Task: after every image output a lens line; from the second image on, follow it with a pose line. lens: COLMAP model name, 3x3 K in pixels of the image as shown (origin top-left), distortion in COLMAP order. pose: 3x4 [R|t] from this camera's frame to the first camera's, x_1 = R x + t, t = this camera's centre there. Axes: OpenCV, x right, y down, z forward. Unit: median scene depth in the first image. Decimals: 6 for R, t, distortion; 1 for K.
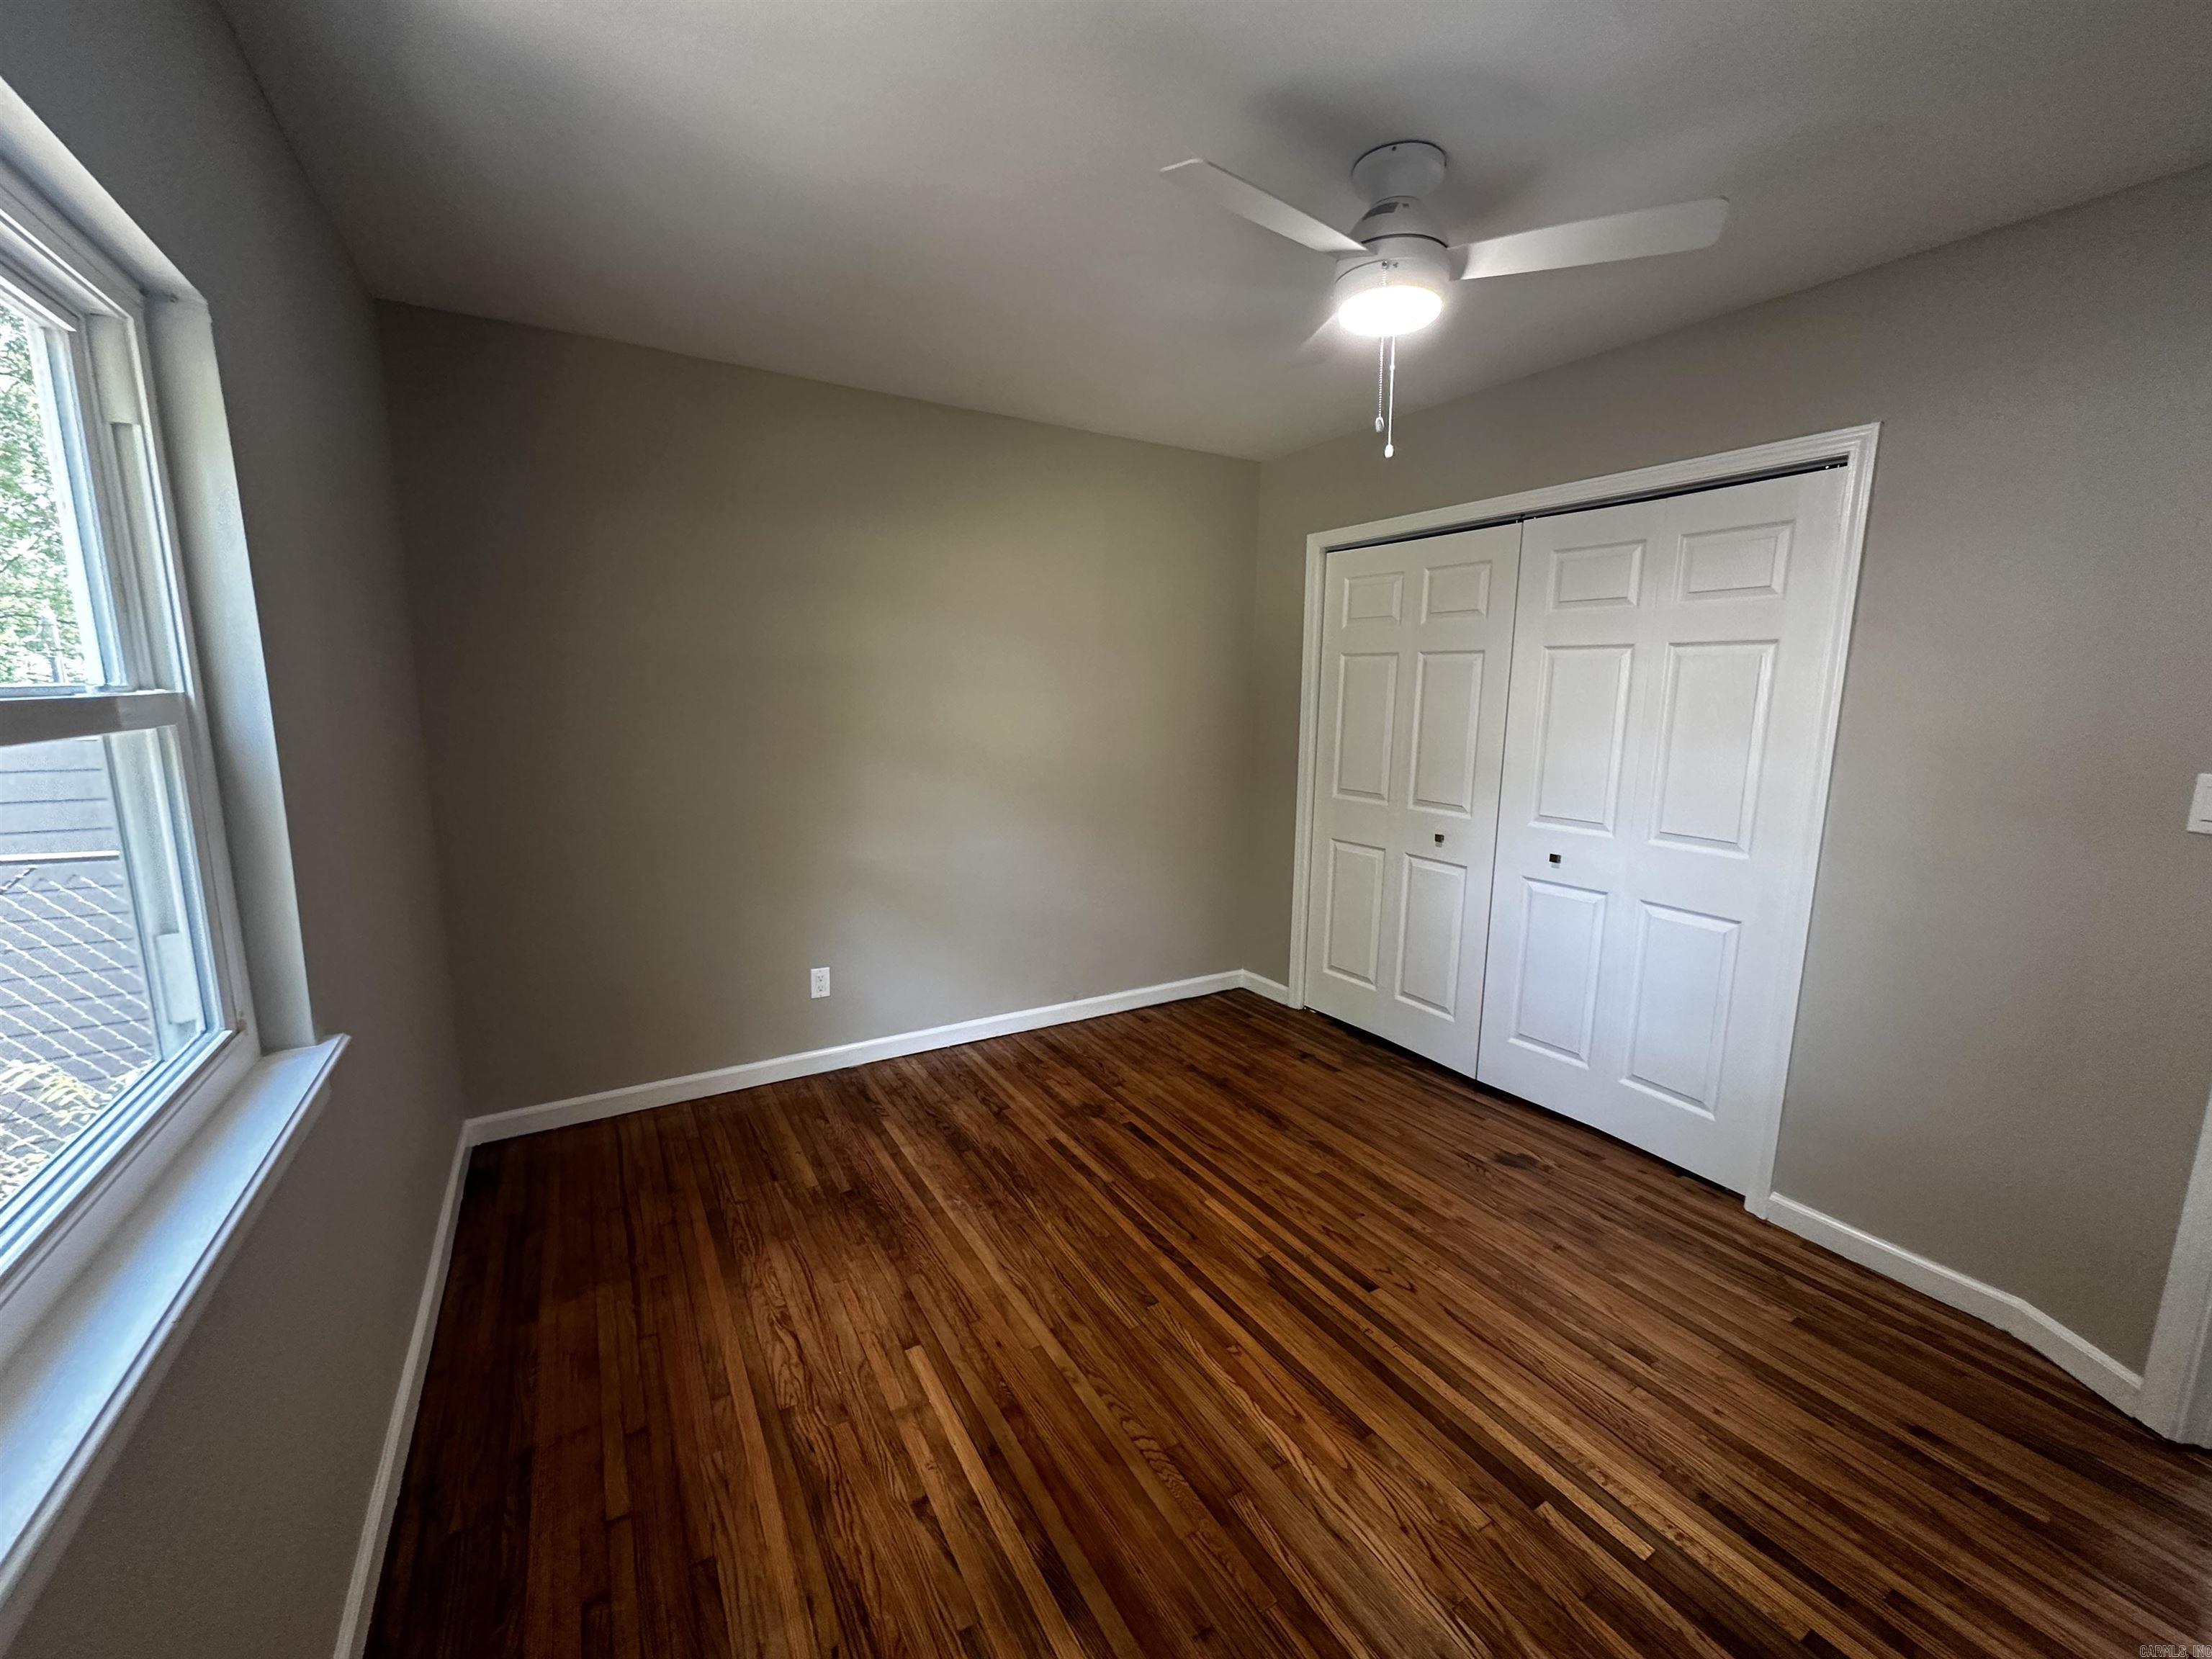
lens RADIAL K [[884.8, 0, 1106.0], [0, 884.8, 829.5], [0, 0, 1]] dist [-0.001979, 0.000091]
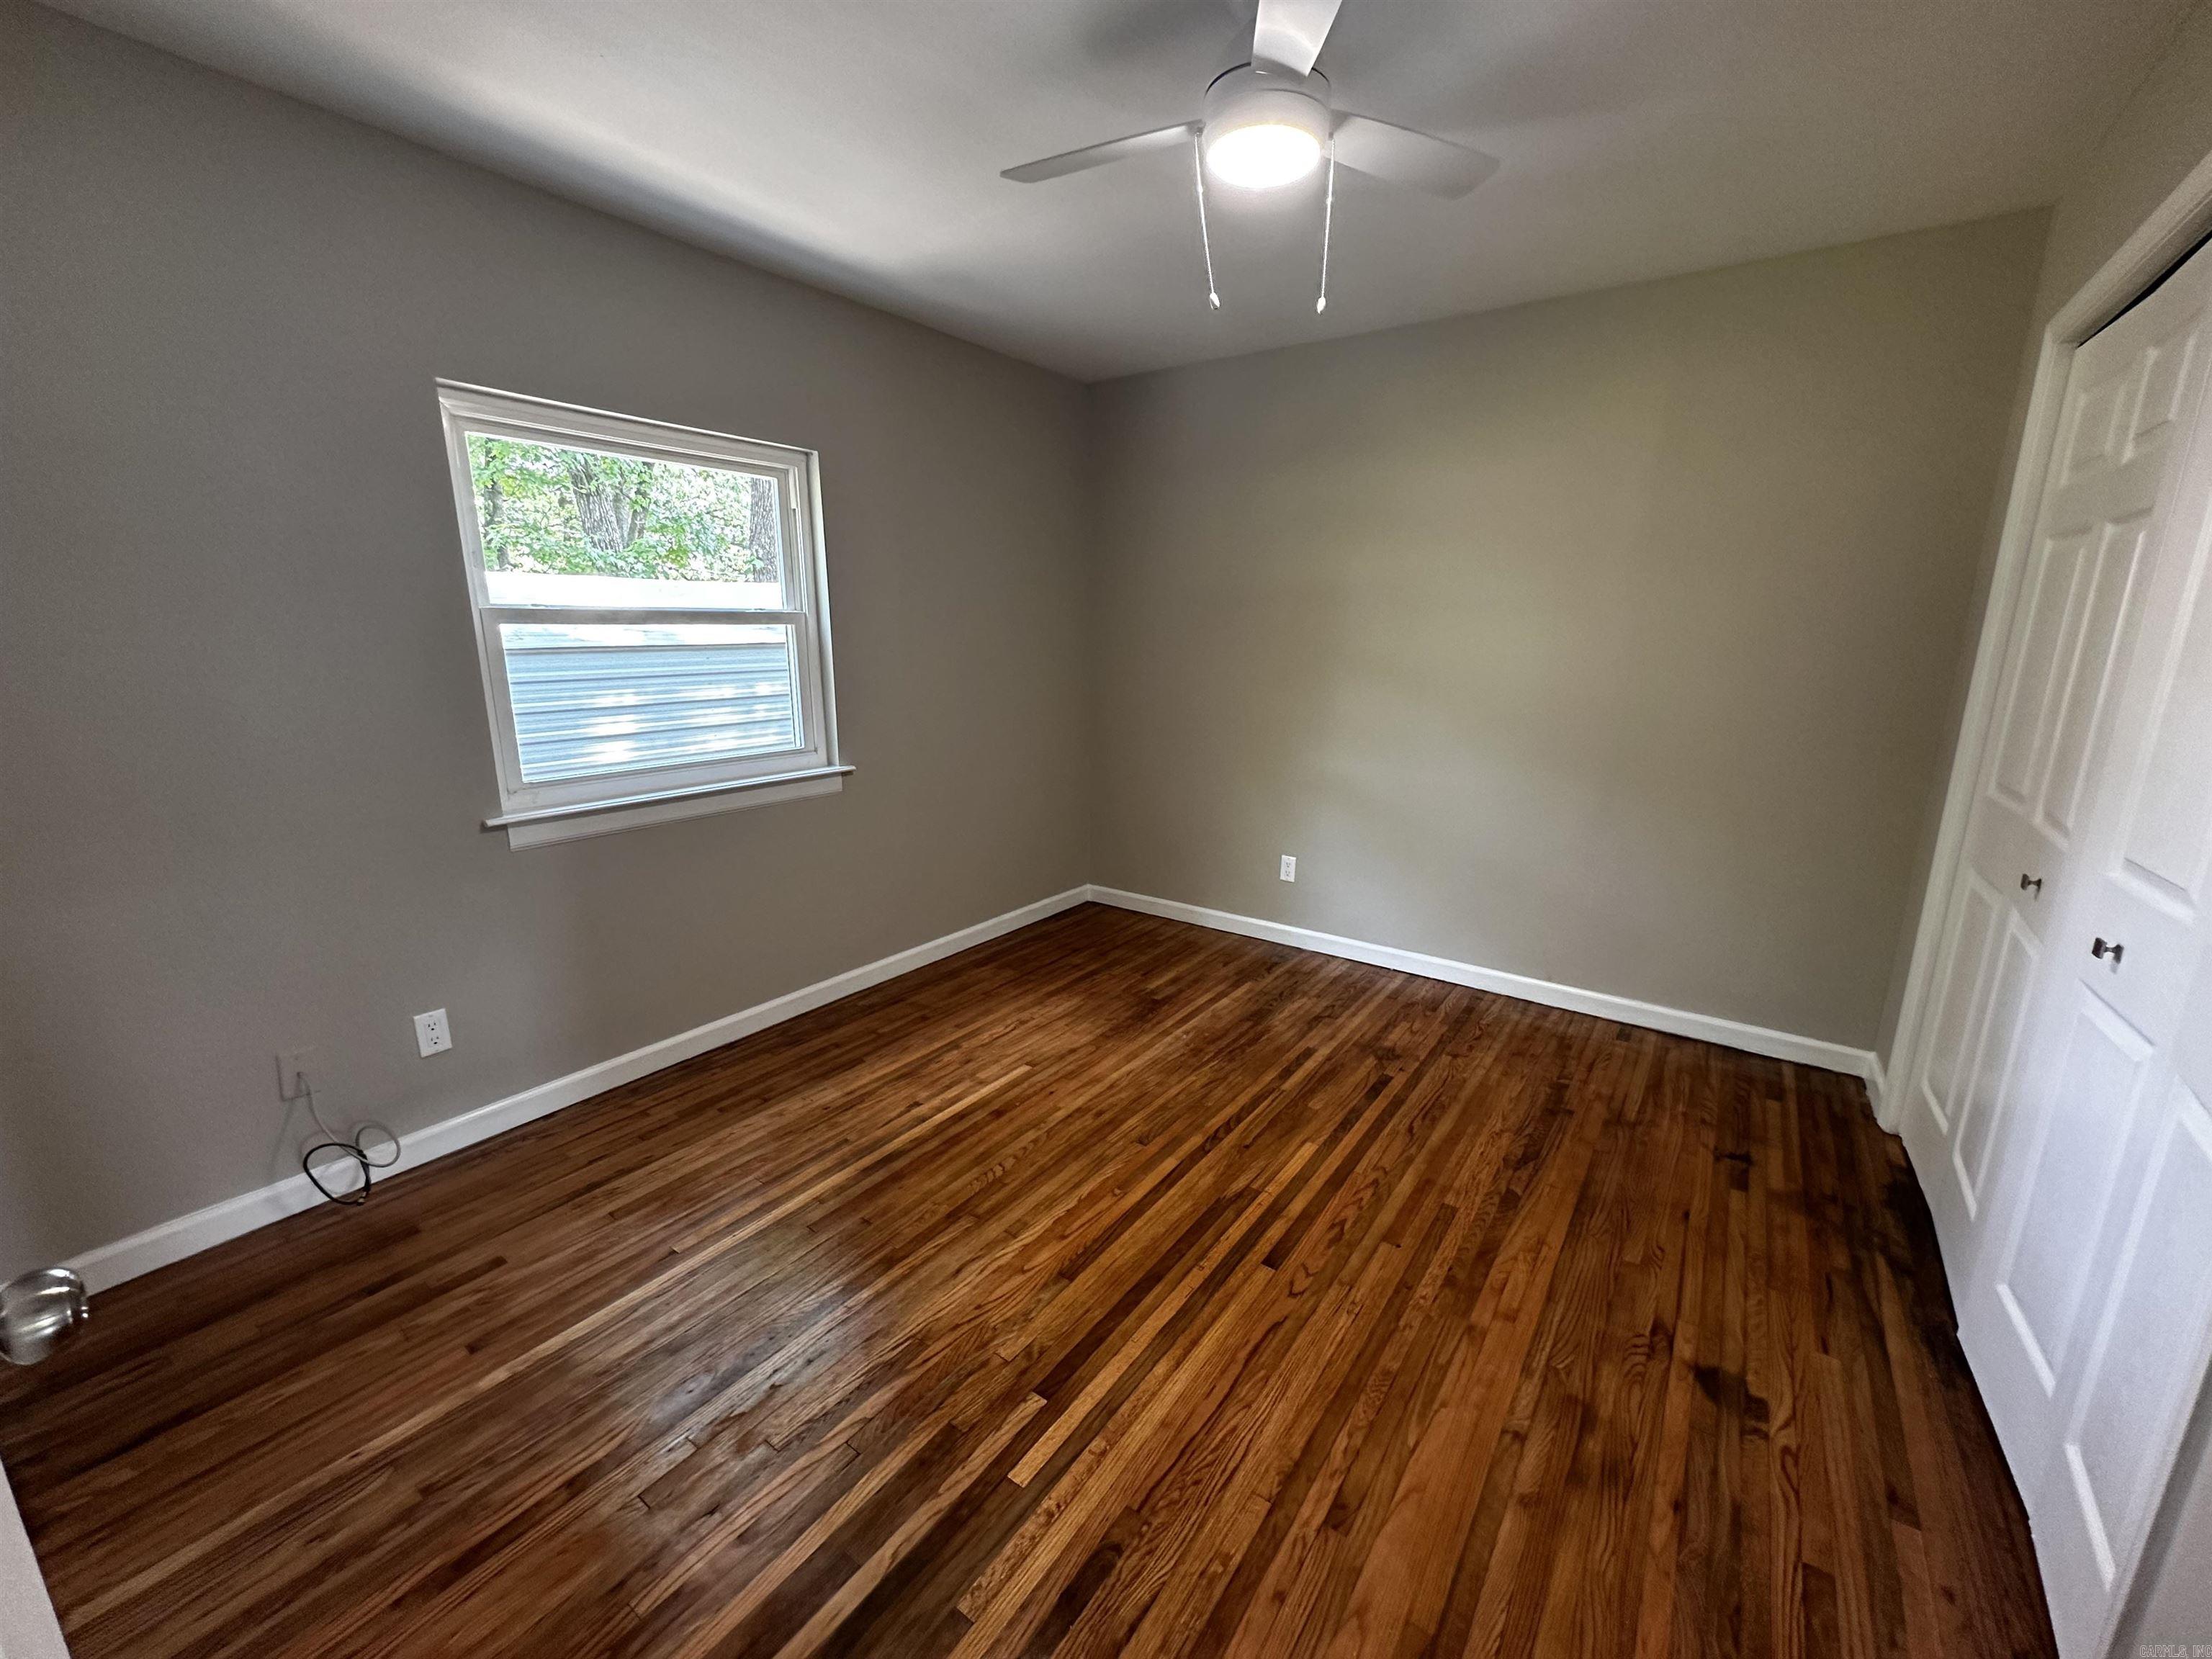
lens RADIAL K [[884.8, 0, 1106.0], [0, 884.8, 829.5], [0, 0, 1]] dist [-0.001979, 0.000091]
pose [[0.389803, 0.195817, -0.899839, 0.872721], [-0.145436, 0.977959, 0.149815, -0.026569], [0.909342, 0.072471, 0.409690, 0.401086]]
